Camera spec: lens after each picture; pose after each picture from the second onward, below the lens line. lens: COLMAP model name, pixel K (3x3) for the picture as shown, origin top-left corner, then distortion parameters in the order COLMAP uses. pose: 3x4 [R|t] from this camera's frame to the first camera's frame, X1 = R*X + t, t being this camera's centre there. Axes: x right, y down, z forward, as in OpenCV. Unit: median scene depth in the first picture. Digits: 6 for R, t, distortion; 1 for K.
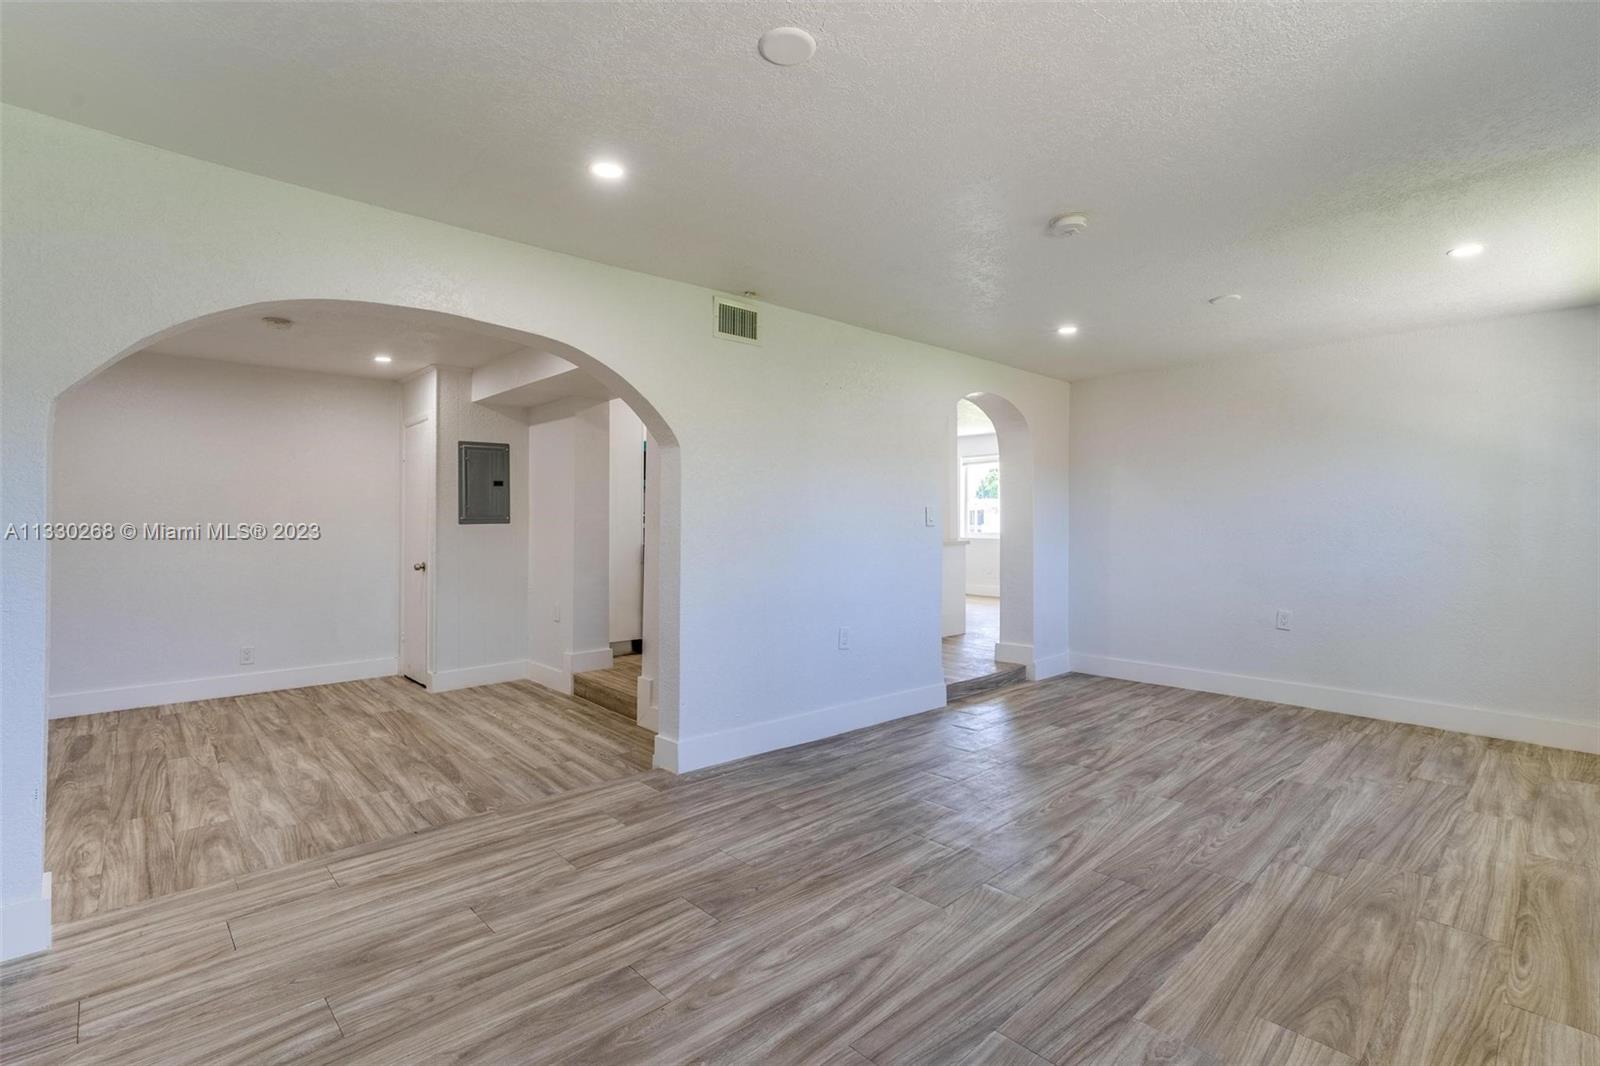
lens RADIAL K [[722.1, 0, 794.4], [0, 722.1, 522.3], [0, 0, 1]] dist [-0.004469, 0.002134]
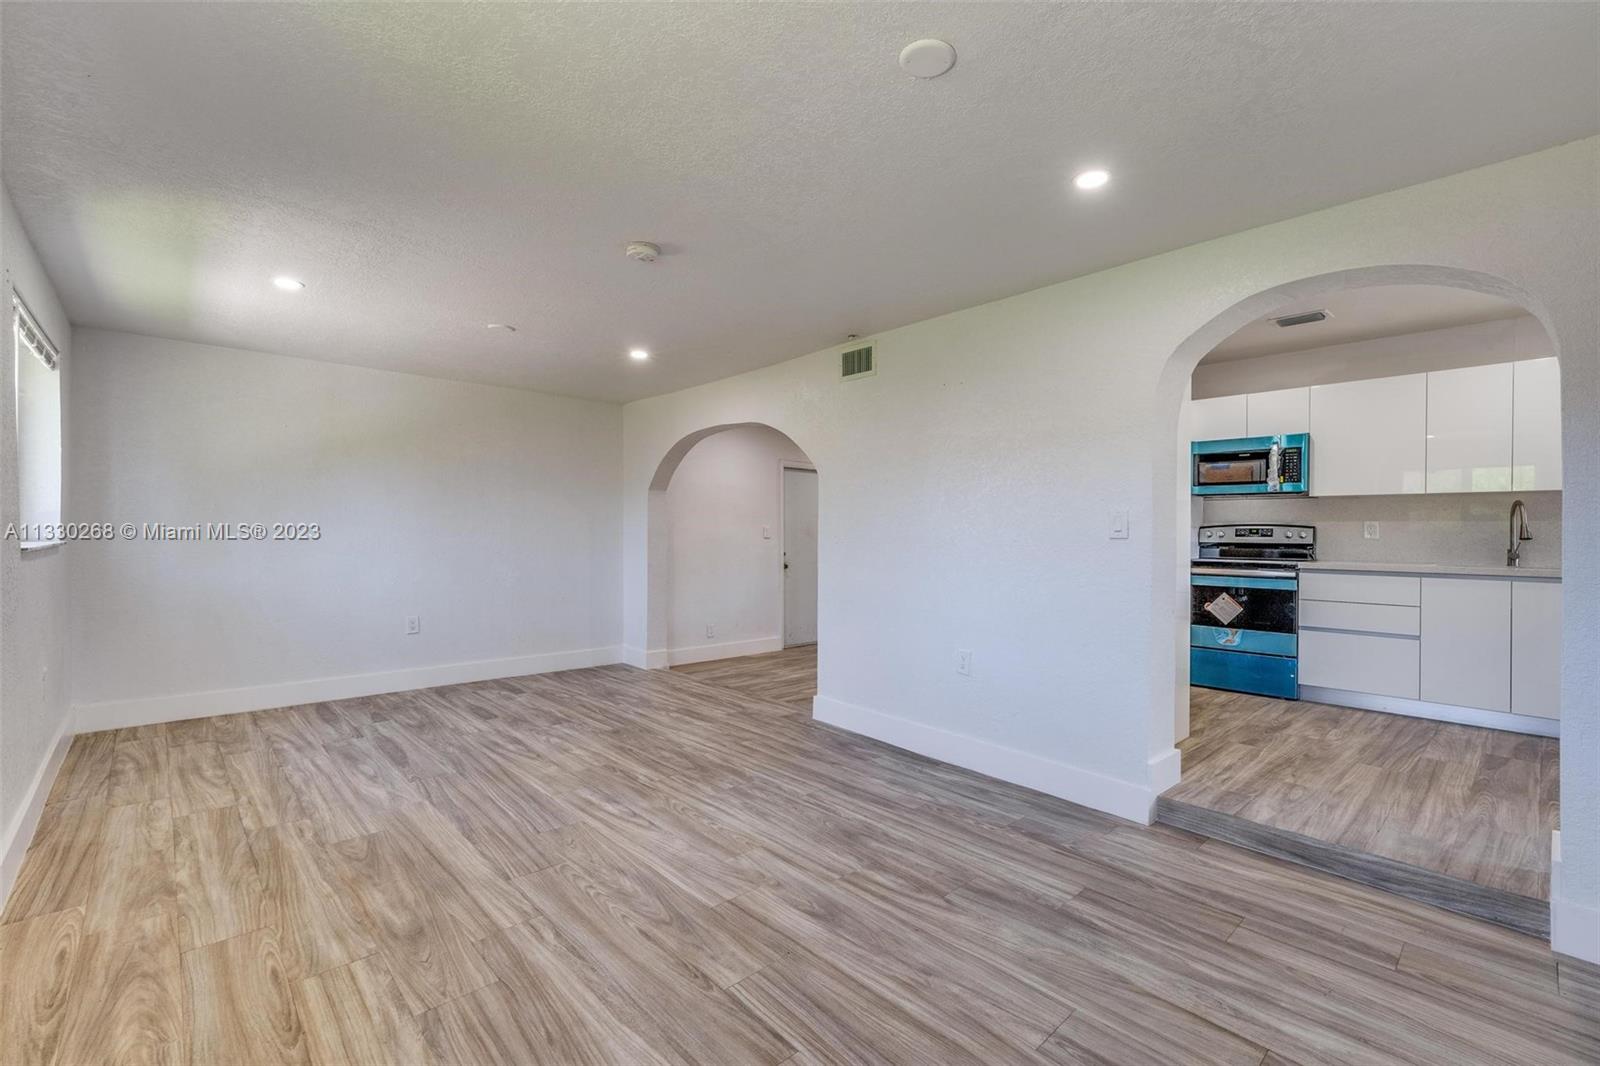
lens RADIAL K [[675.3, 0, 814.6], [0, 675.3, 544.7], [0, 0, 1]] dist [-0.004447, -0.000103]
pose [[0.027962, 0.016128, -0.999479, 1.314417], [-0.008991, 0.999833, 0.015882, 0.004869], [0.999569, 0.008543, 0.028103, 1.157219]]
